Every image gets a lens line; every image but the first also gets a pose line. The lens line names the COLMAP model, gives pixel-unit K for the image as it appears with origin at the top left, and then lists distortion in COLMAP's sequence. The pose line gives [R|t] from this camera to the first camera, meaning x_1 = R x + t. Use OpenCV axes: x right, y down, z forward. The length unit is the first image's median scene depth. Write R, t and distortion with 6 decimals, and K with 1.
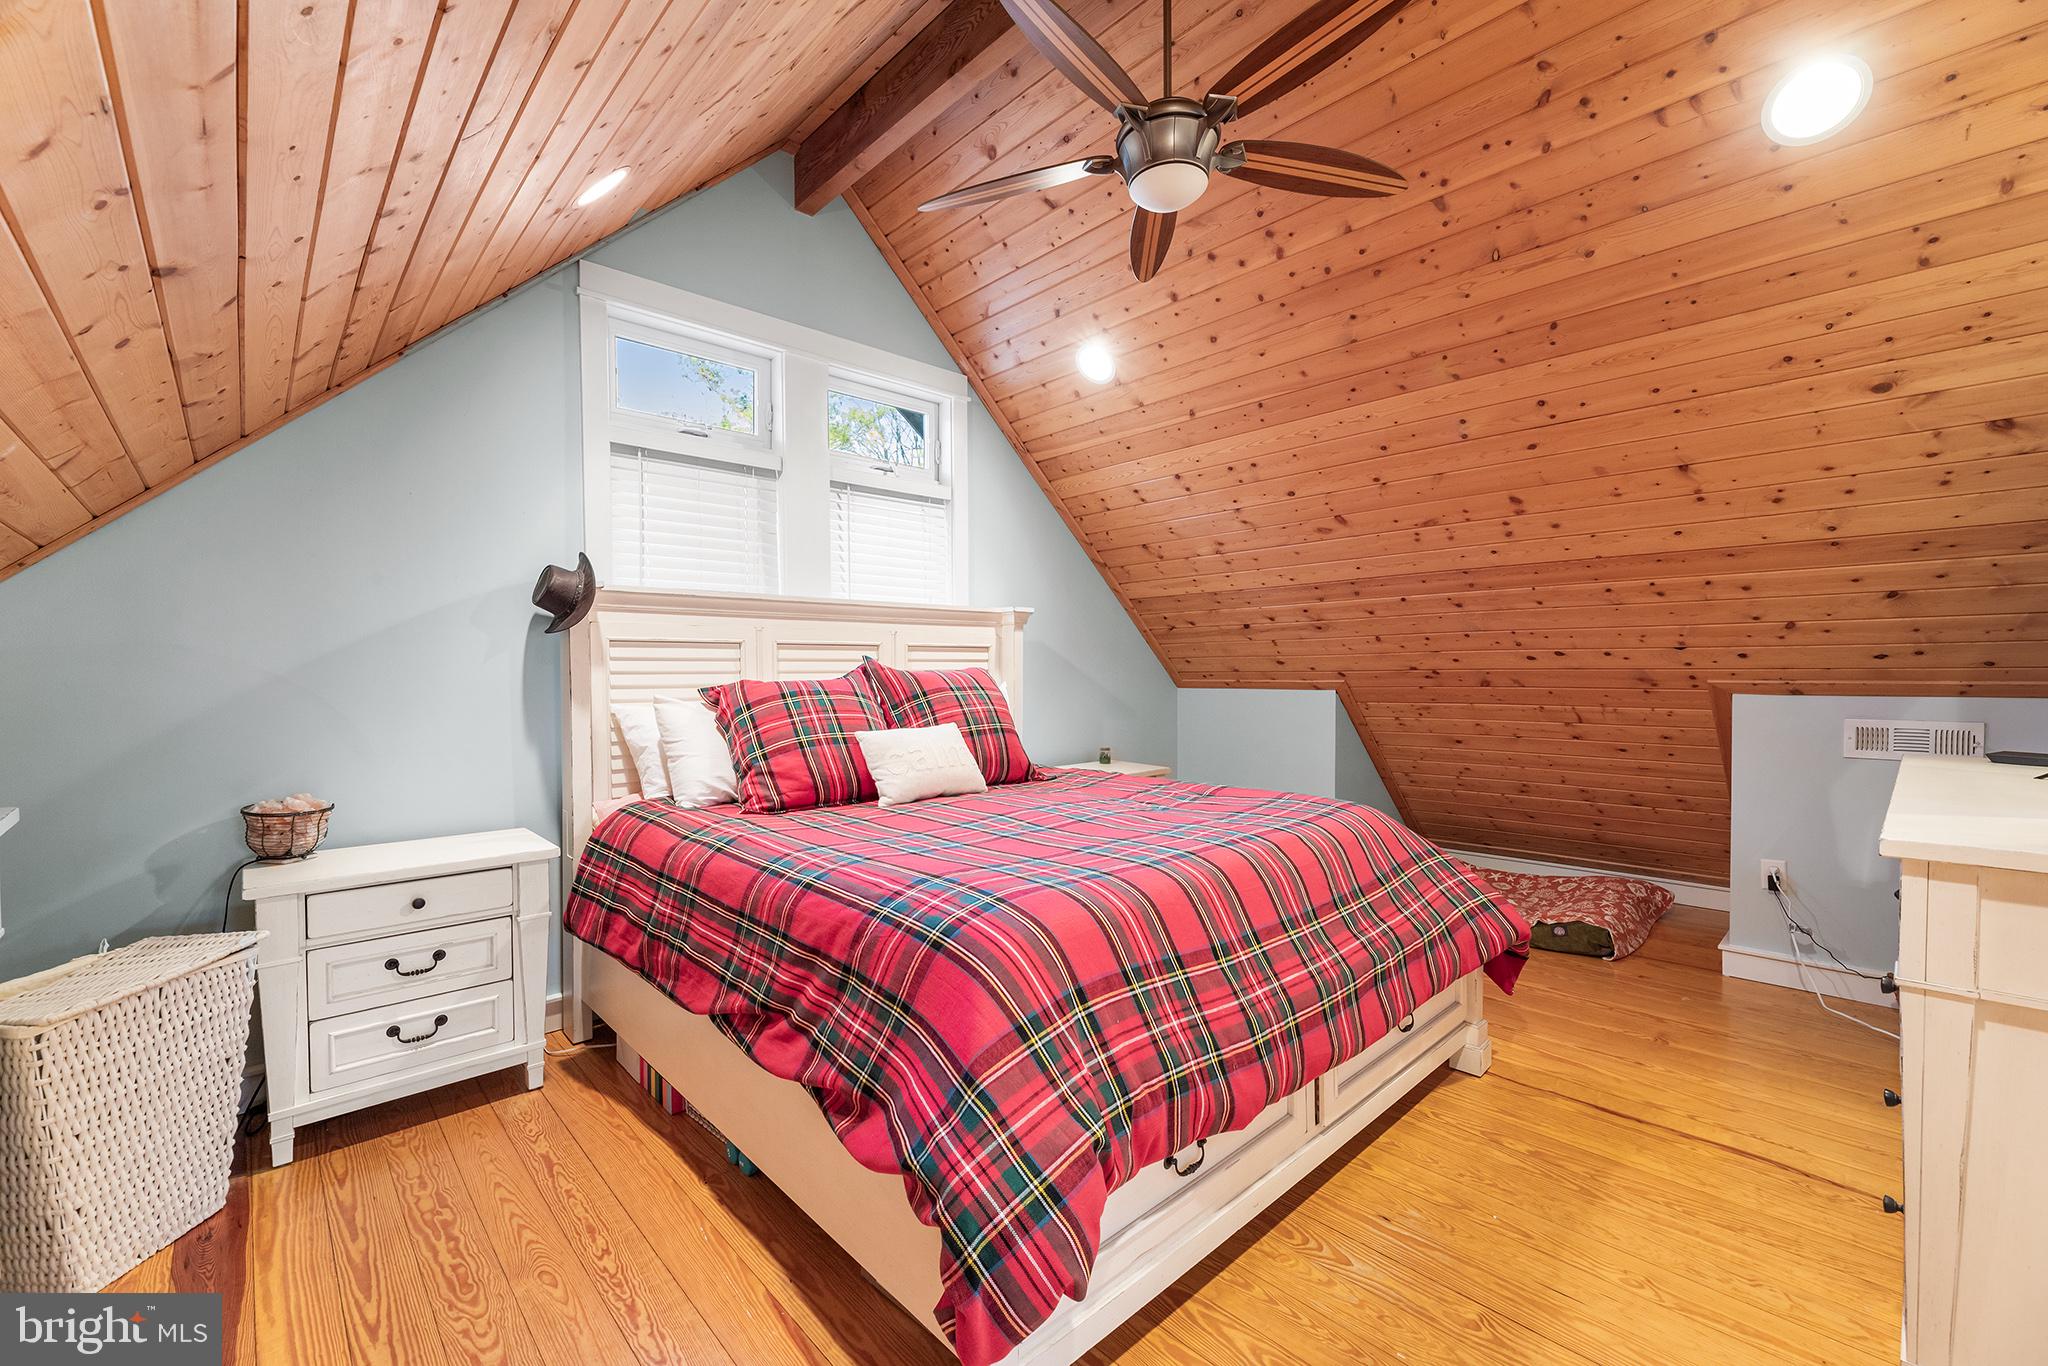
lens RADIAL K [[833.0, 0, 1019.0], [0, 833.0, 689.1], [0, 0, 1]] dist [-0.000748, -0.000163]
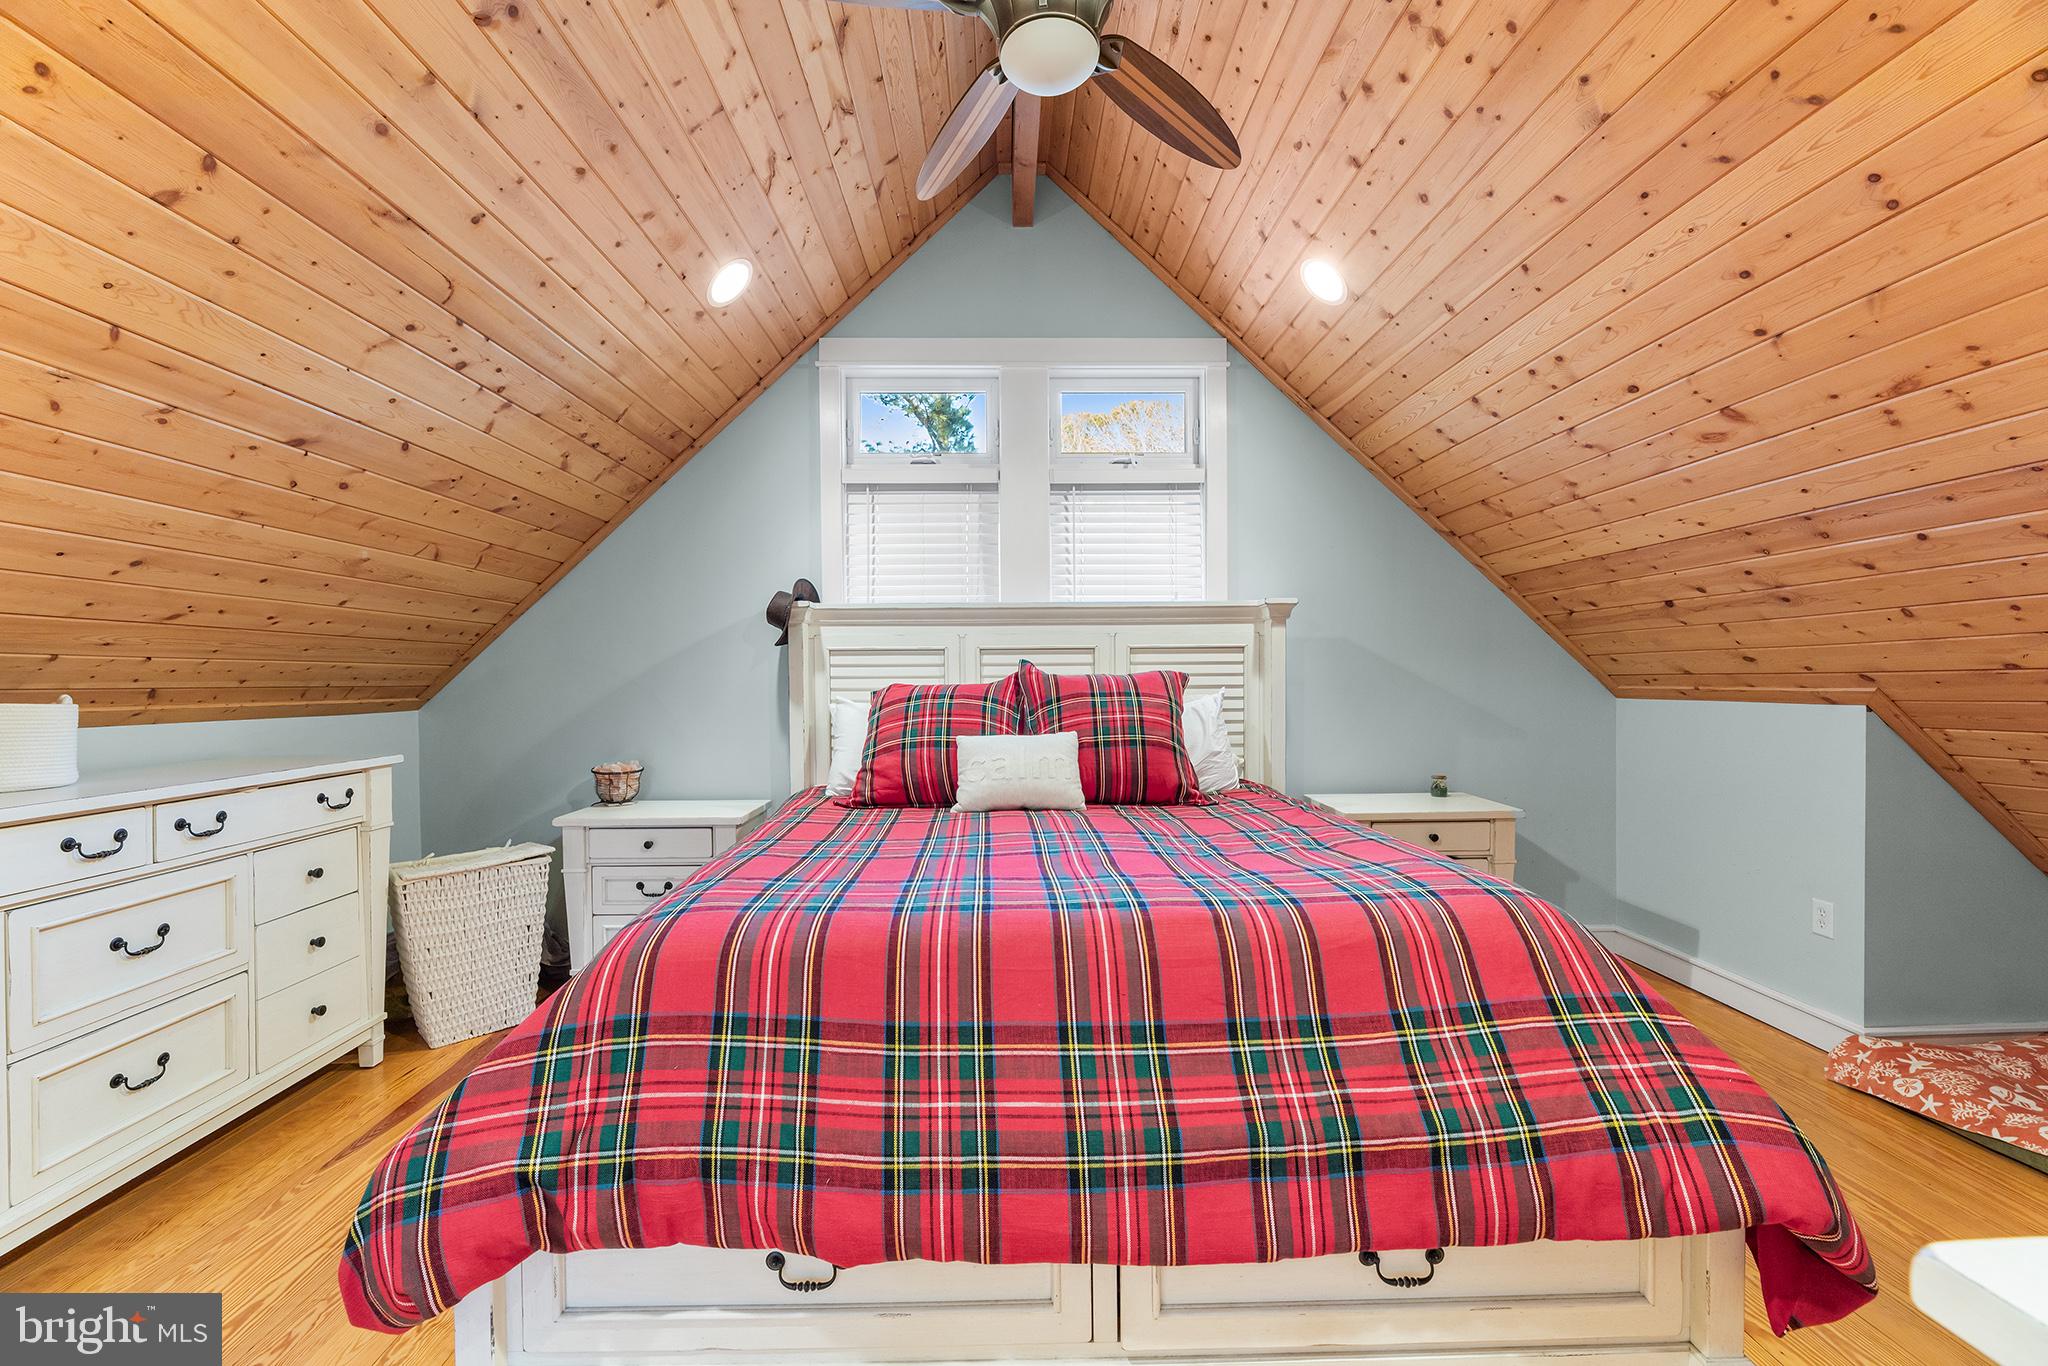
lens RADIAL K [[824.8, 0, 1020.7], [0, 824.8, 689.5], [0, 0, 1]] dist [0.000315, -0.000555]
pose [[0.749486, 0.007824, -0.661974, 0.448829], [-0.011154, 0.999937, -0.000809, -0.004051], [0.661926, 0.007990, 0.749527, 0.266376]]
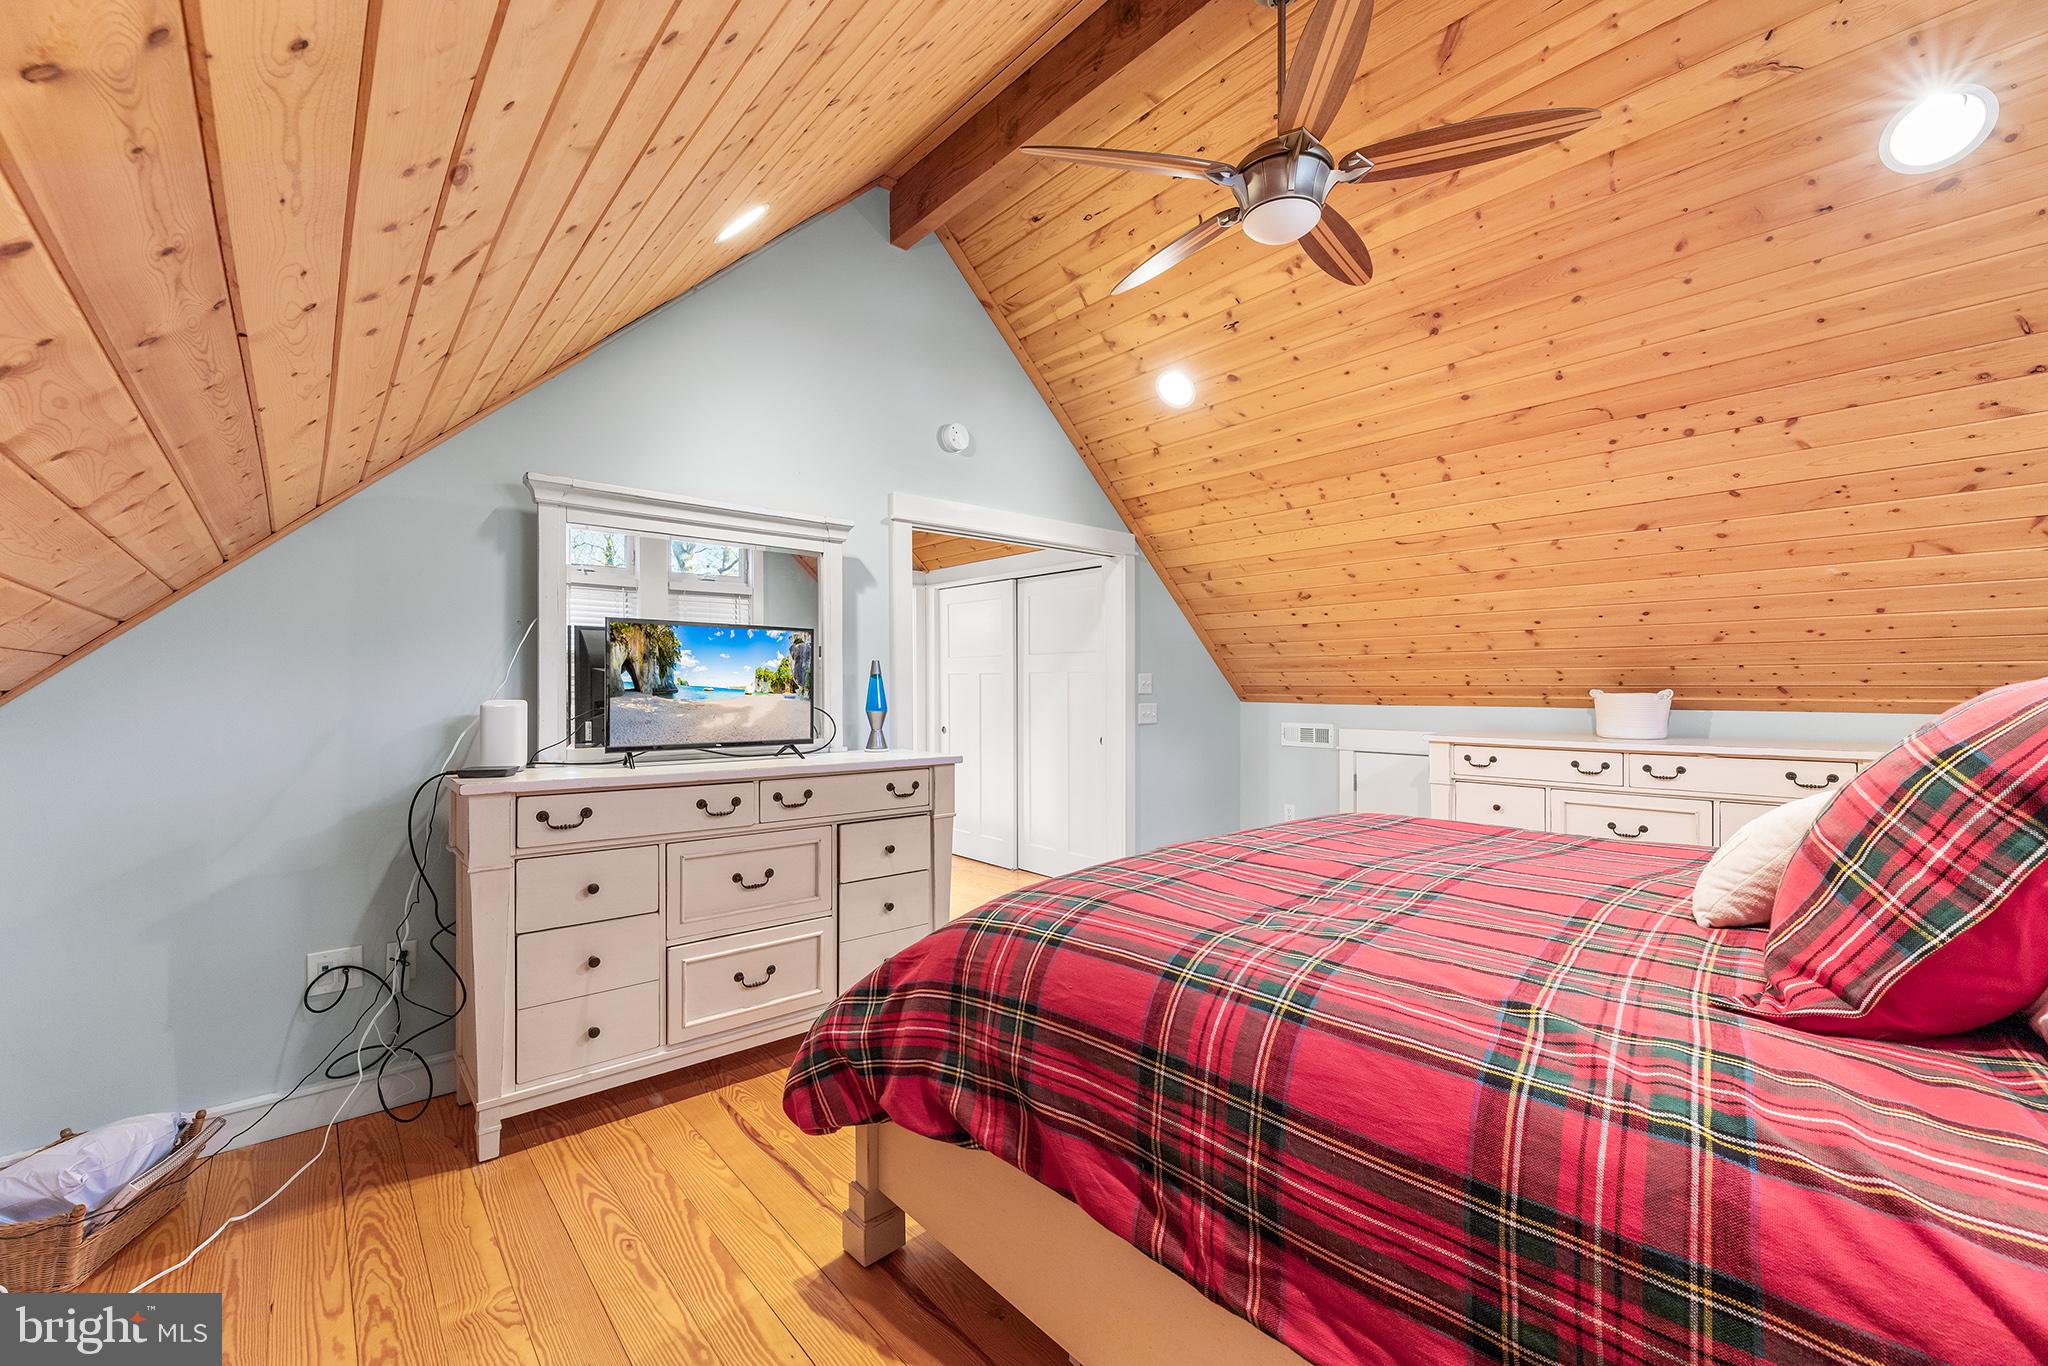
lens RADIAL K [[824.8, 0, 1020.7], [0, 824.8, 689.5], [0, 0, 1]] dist [0.000315, -0.000555]
pose [[-0.999485, 0.009260, 0.030728, 0.316937], [0.010146, 0.999534, 0.028774, -0.032047], [-0.030447, 0.029071, -0.999114, 1.362263]]
